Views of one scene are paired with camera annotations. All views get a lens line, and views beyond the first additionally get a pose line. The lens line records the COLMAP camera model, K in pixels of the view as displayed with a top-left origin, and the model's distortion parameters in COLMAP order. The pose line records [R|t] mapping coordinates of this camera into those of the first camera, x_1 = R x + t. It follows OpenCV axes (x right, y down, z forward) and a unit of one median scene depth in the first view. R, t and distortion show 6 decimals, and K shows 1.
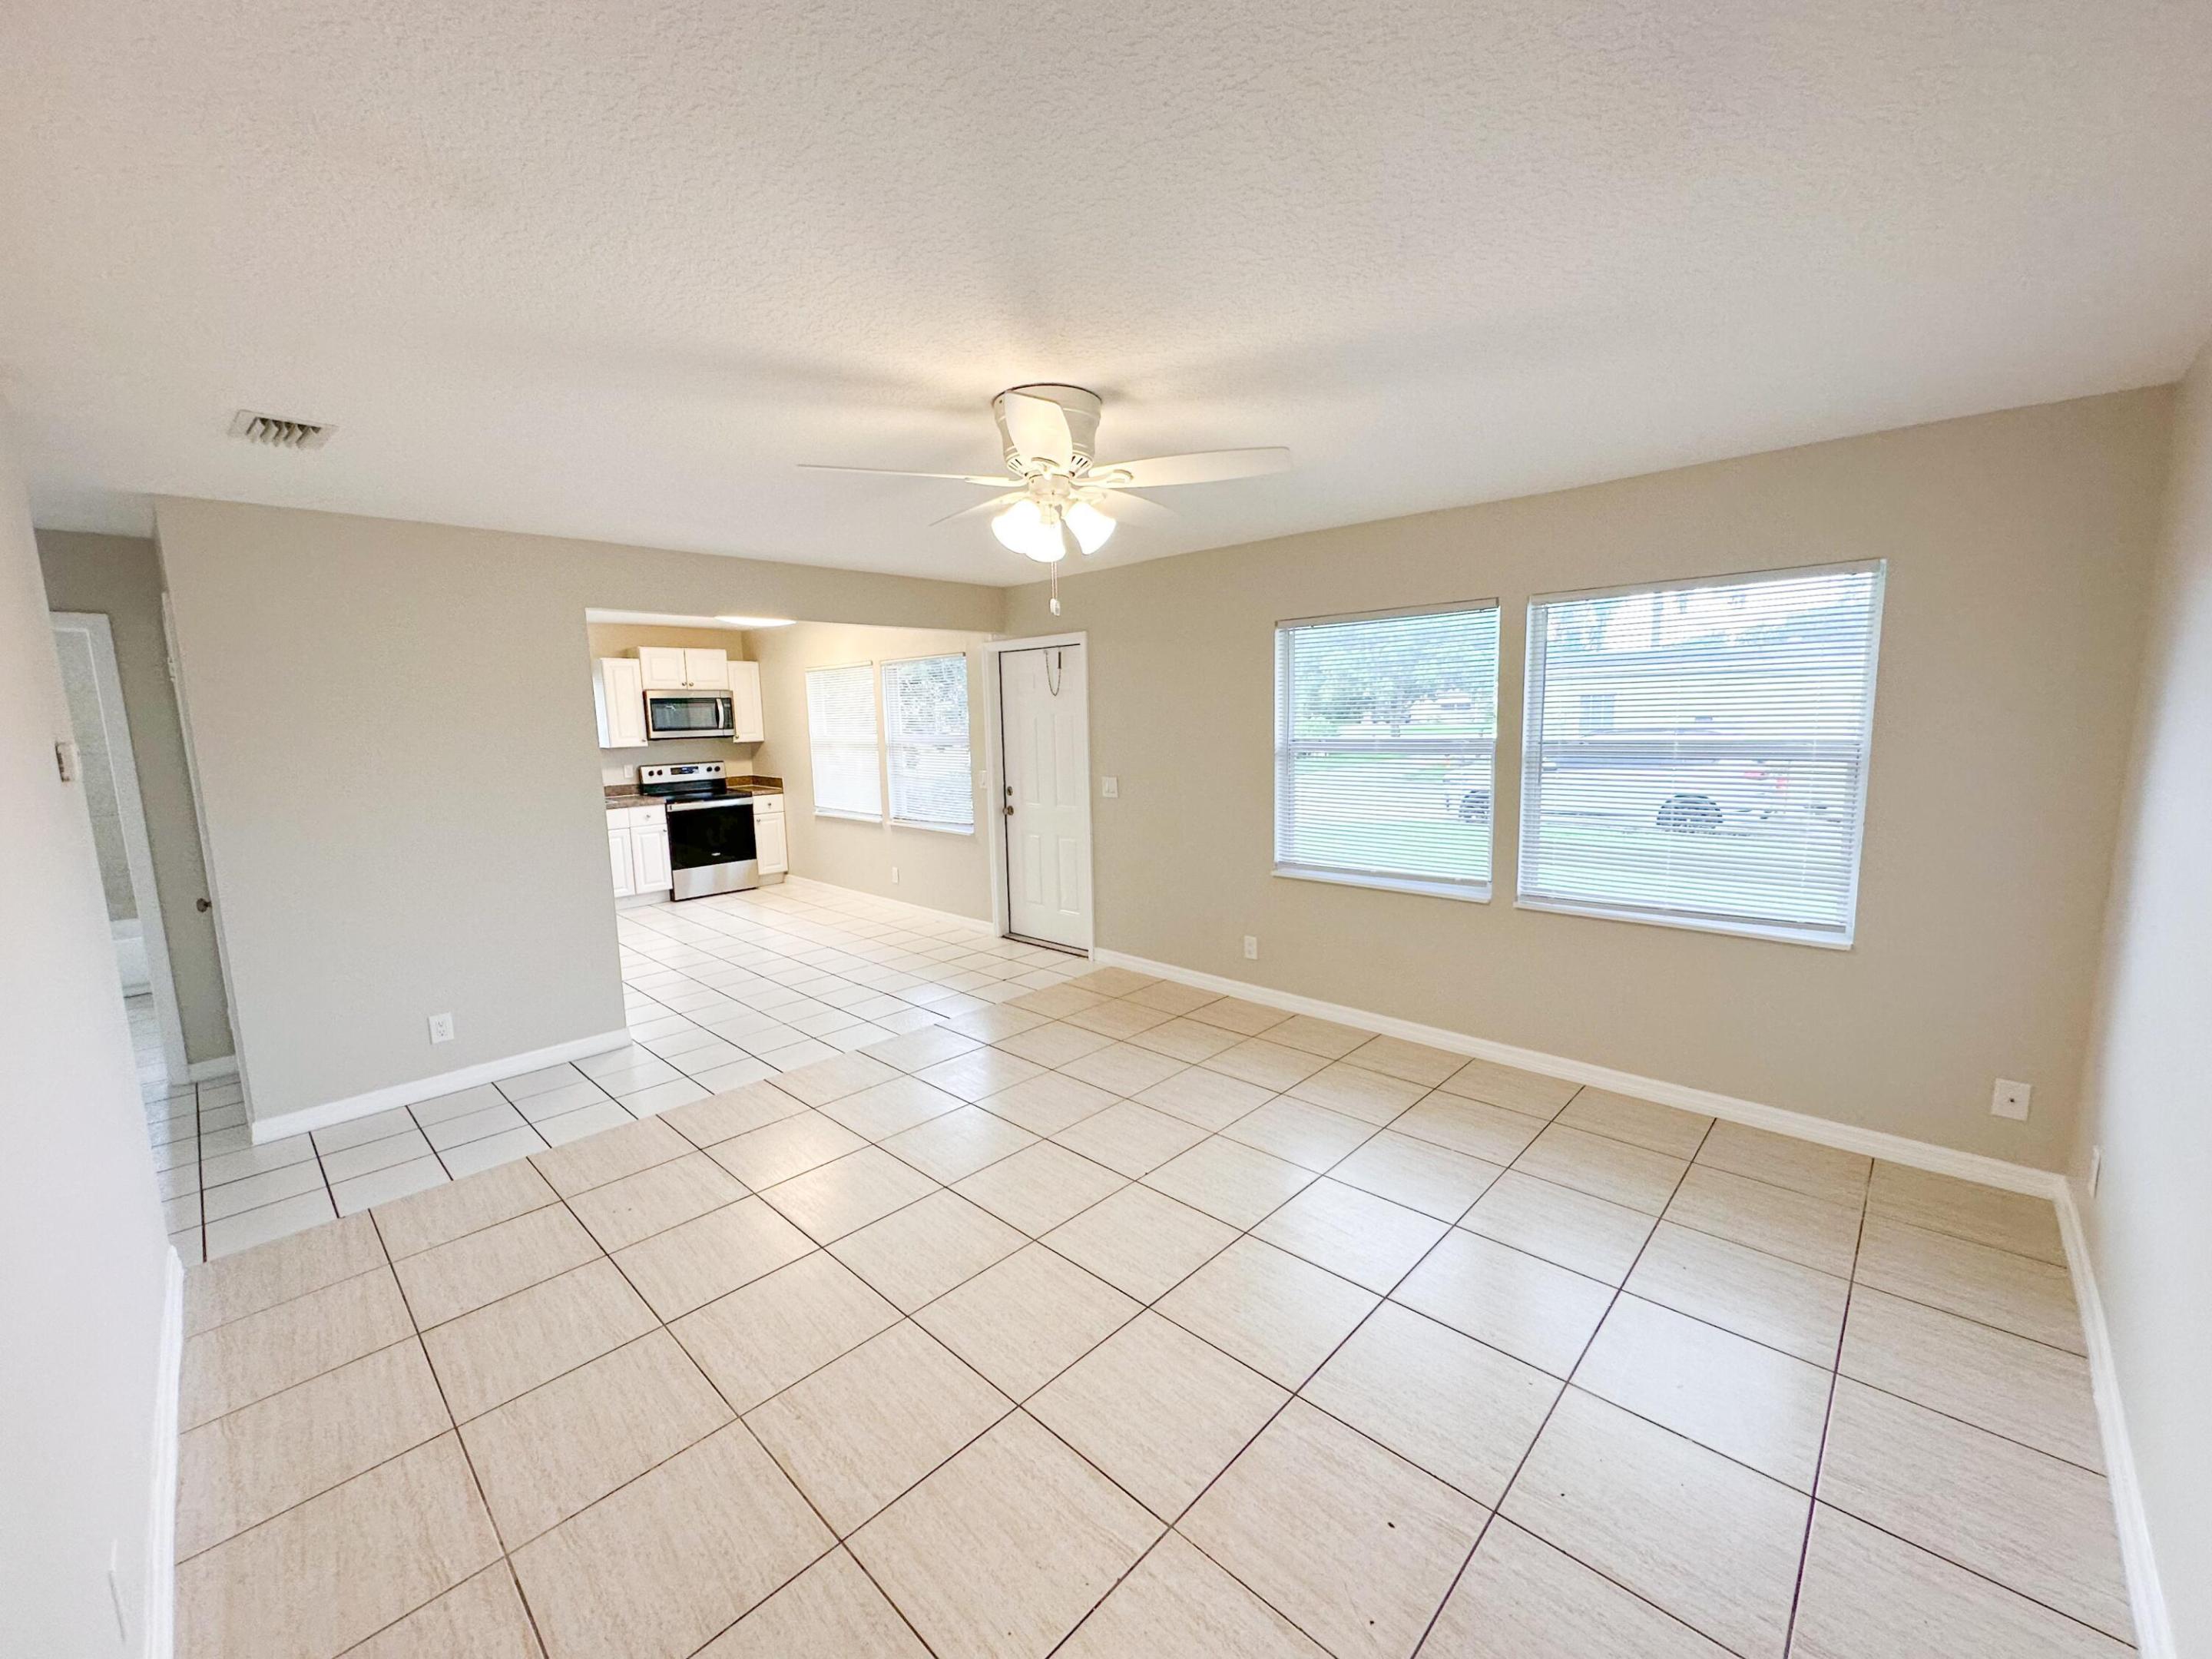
lens RADIAL K [[883.7, 0, 1090.9], [0, 883.7, 822.0], [0, 0, 1]] dist [-0.000598, 0.000233]
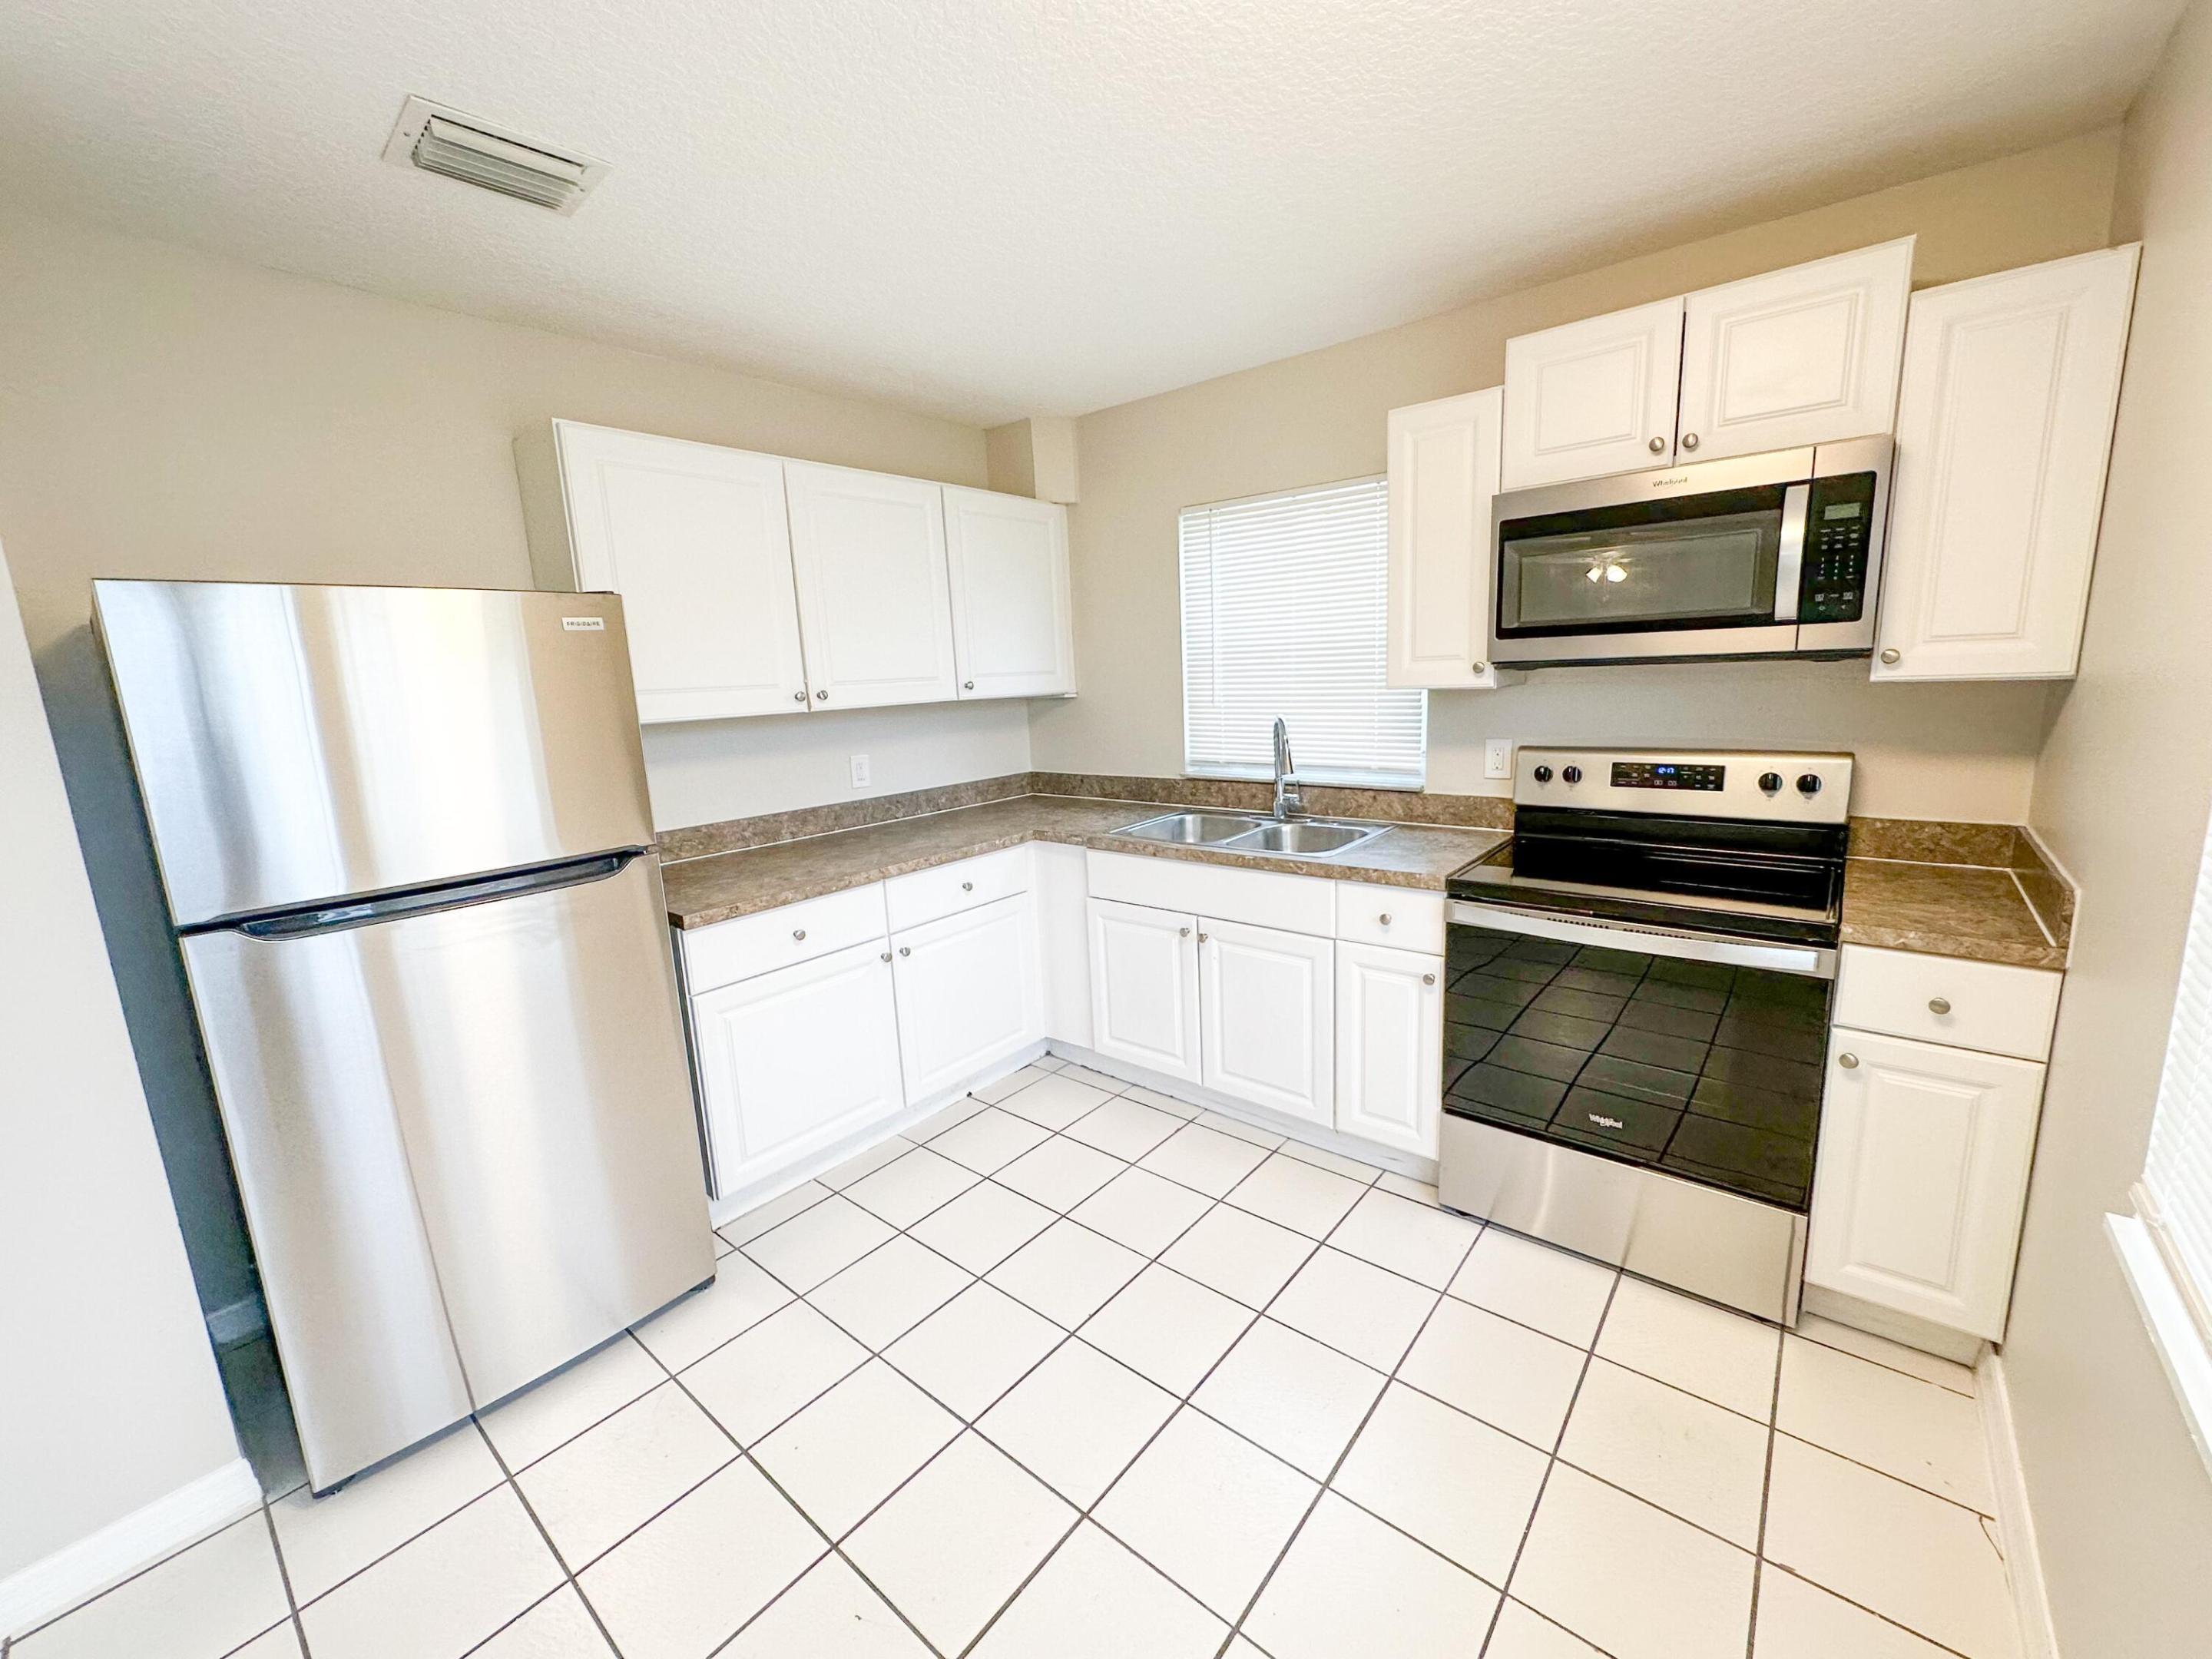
lens RADIAL K [[883.7, 0, 1108.7], [0, 883.7, 824.5], [0, 0, 1]] dist [-0.000598, 0.000233]
pose [[0.081346, 0.195746, -0.977275, -0.792343], [-0.078563, 0.978733, 0.189499, -0.336540], [0.993585, 0.061362, 0.094994, 3.245765]]
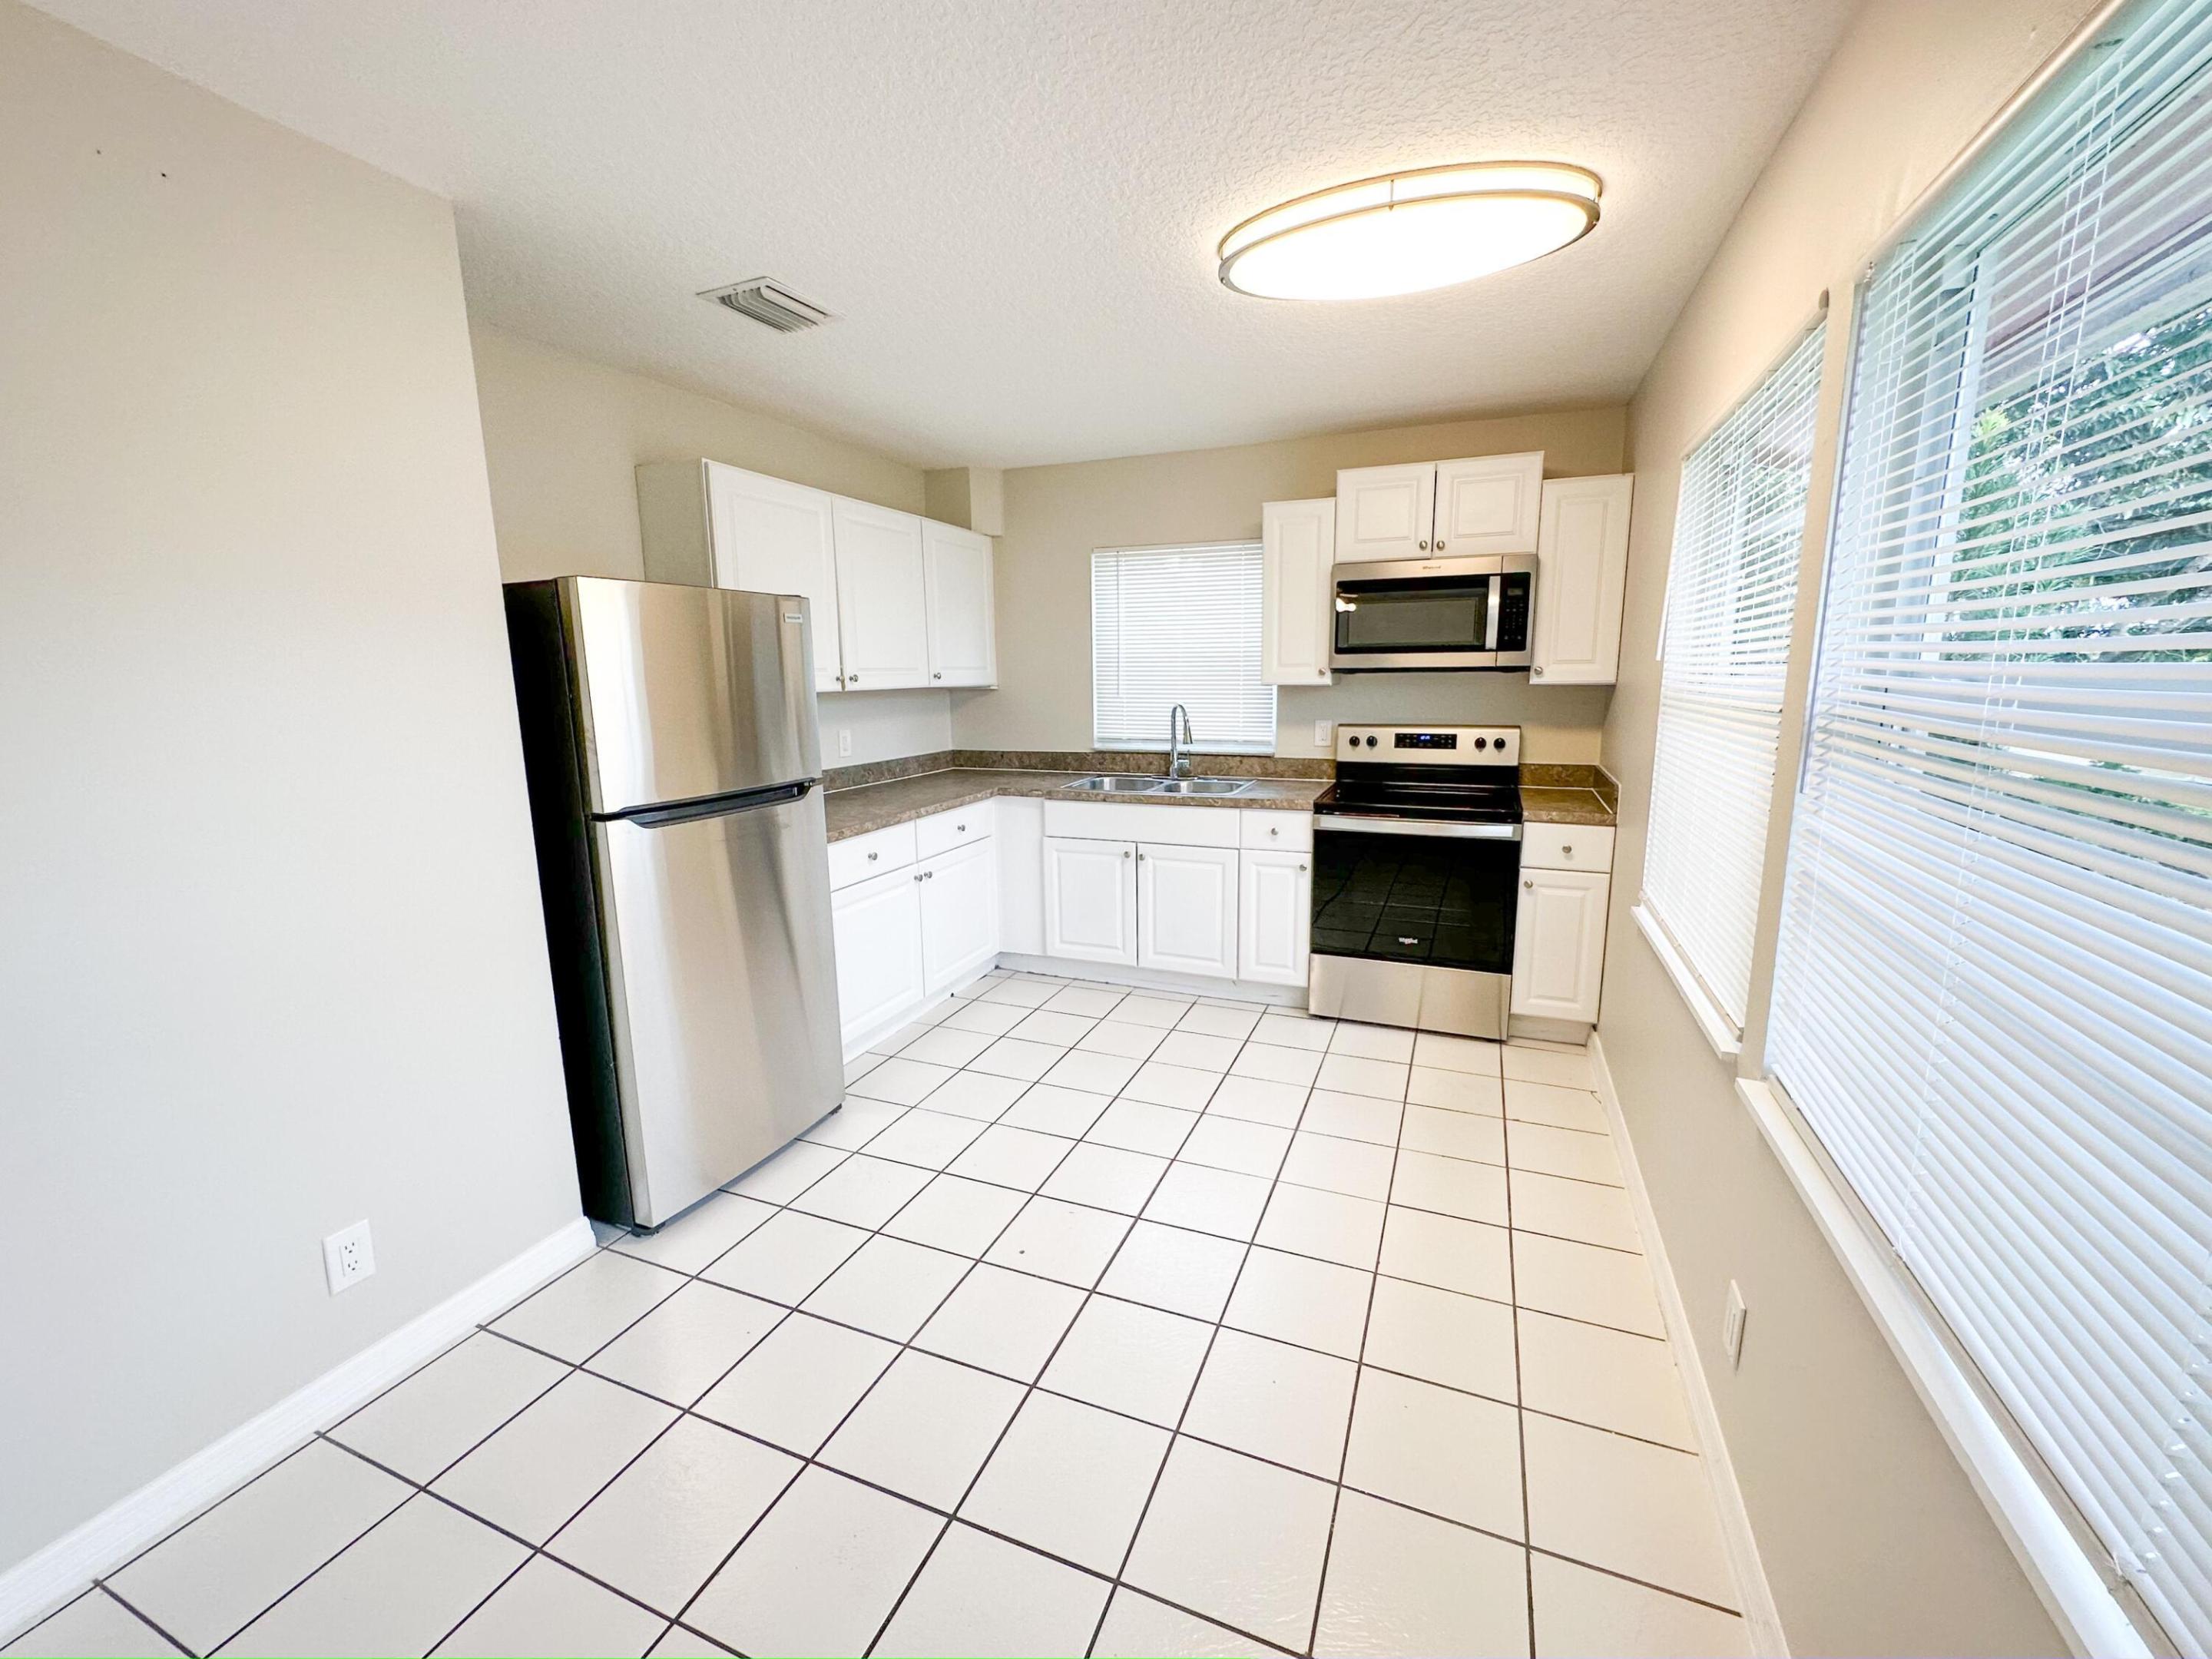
lens RADIAL K [[883.7, 0, 1119.5], [0, 883.7, 820.1], [0, 0, 1]] dist [-0.000598, 0.000233]
pose [[0.377914, 0.175548, -0.909046, -0.366281], [-0.109041, 0.983465, 0.144588, -0.272815], [0.919397, 0.044481, 0.390807, 2.736927]]
